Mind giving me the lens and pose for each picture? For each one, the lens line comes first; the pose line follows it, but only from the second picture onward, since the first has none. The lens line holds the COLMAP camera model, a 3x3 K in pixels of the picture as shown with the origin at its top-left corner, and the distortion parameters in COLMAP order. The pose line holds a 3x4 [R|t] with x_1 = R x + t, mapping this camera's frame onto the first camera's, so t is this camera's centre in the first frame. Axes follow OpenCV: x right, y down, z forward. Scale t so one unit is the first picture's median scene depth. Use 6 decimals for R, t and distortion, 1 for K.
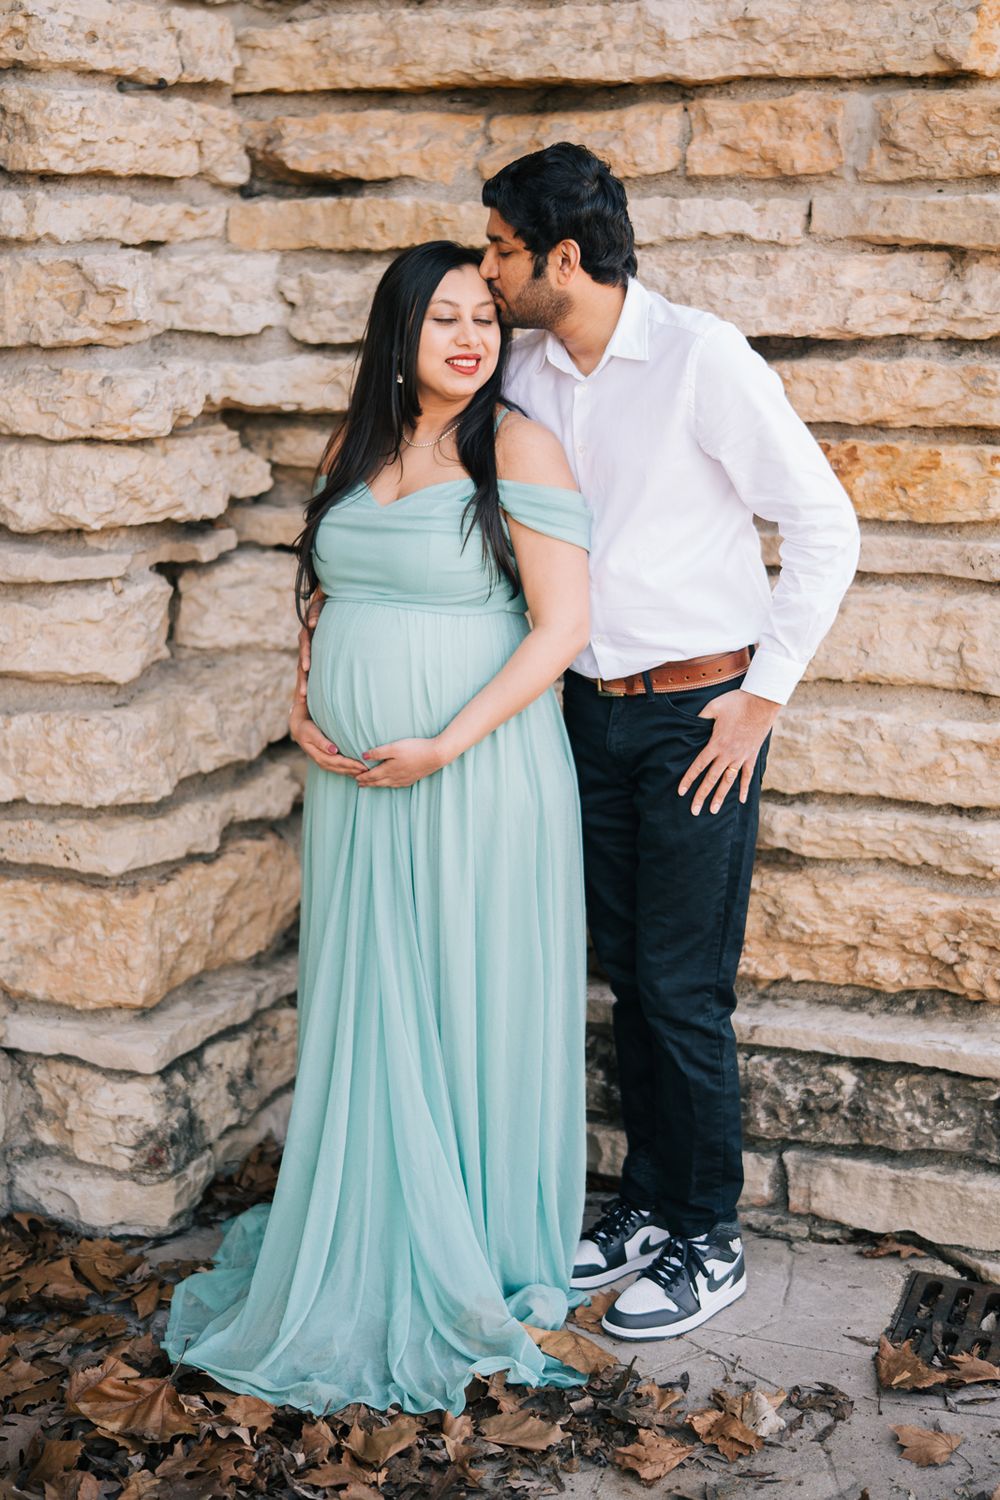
lens RADIAL K [[2338.4, 0, 500.0], [0, 2338.4, 750.0], [0, 0, 1]] dist [-0.021956, 0.134517]
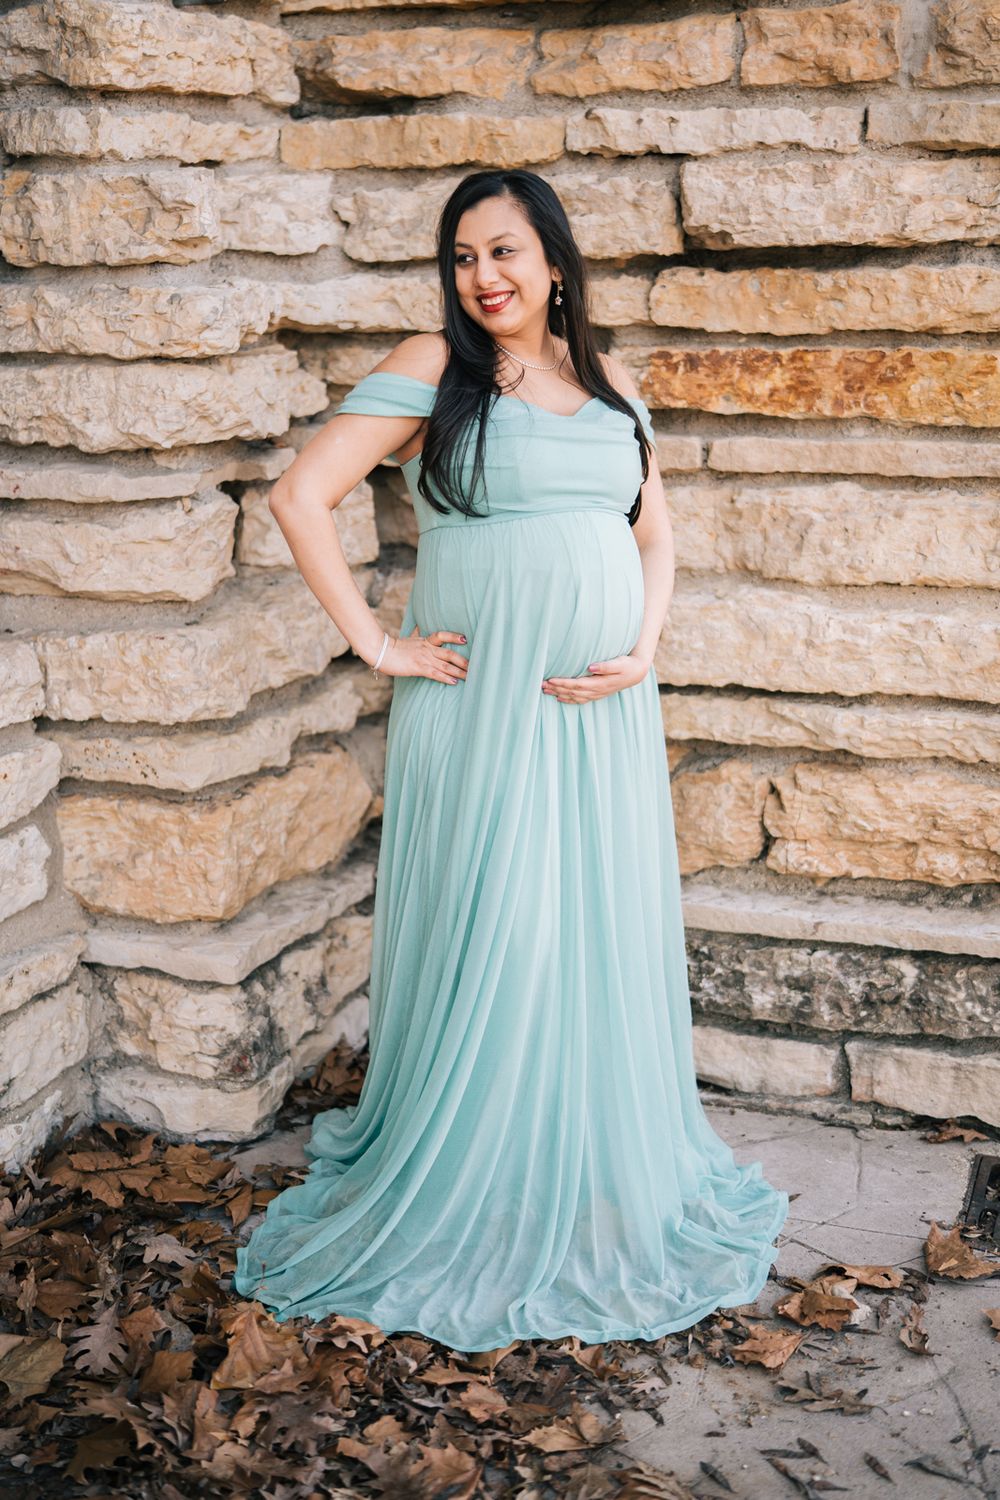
lens RADIAL K [[2099.6, 0, 501.0], [0, 2099.6, 757.7], [0, 0, 1]] dist [-0.027501, 0.187208]
pose [[0.999309, -0.022759, 0.029400, -0.056819], [0.021503, 0.998871, 0.042370, 0.003490], [-0.030331, -0.041708, 0.998669, 0.085301]]
